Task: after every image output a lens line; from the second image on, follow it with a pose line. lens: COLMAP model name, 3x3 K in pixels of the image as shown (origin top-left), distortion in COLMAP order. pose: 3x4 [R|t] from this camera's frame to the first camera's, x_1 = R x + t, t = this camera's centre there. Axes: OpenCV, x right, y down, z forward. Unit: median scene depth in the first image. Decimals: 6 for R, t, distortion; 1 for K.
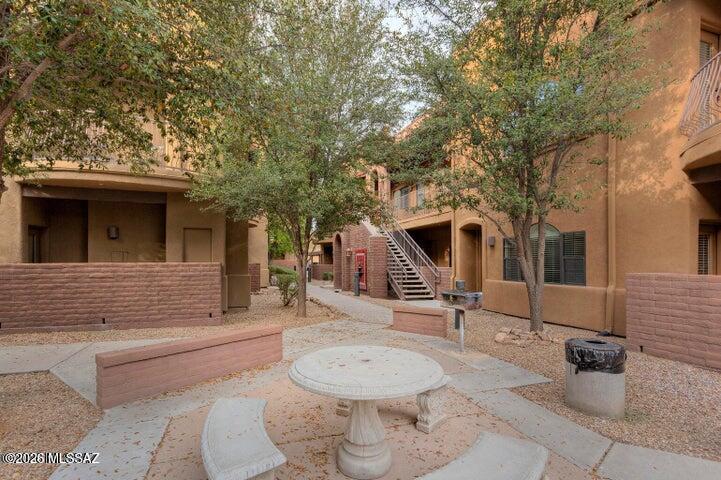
lens RADIAL K [[348.2, 0, 356.2], [0, 348.2, 262.1], [0, 0, 1]] dist [-0.000080, 0.000307]
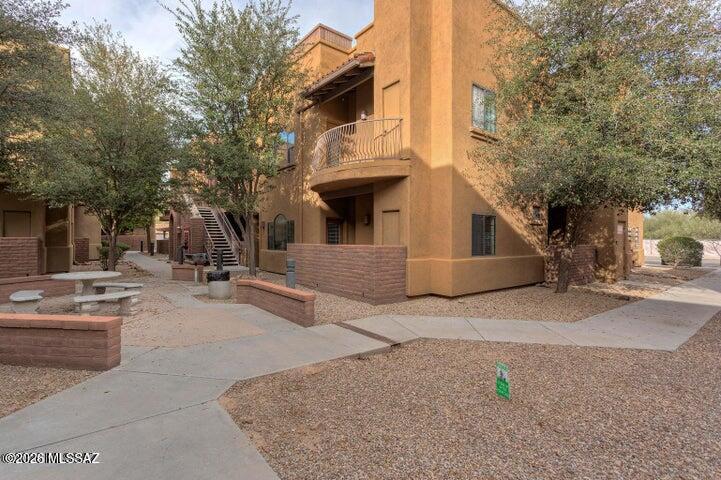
lens RADIAL K [[348.2, 0, 361.1], [0, 348.2, 239.3], [0, 0, 1]] dist [-0.000080, 0.000307]
pose [[0.940932, 0.001405, 0.338594, 0.333353], [-0.002142, 0.999996, 0.001801, 0.004212], [-0.338590, -0.002420, 0.940931, -0.698403]]
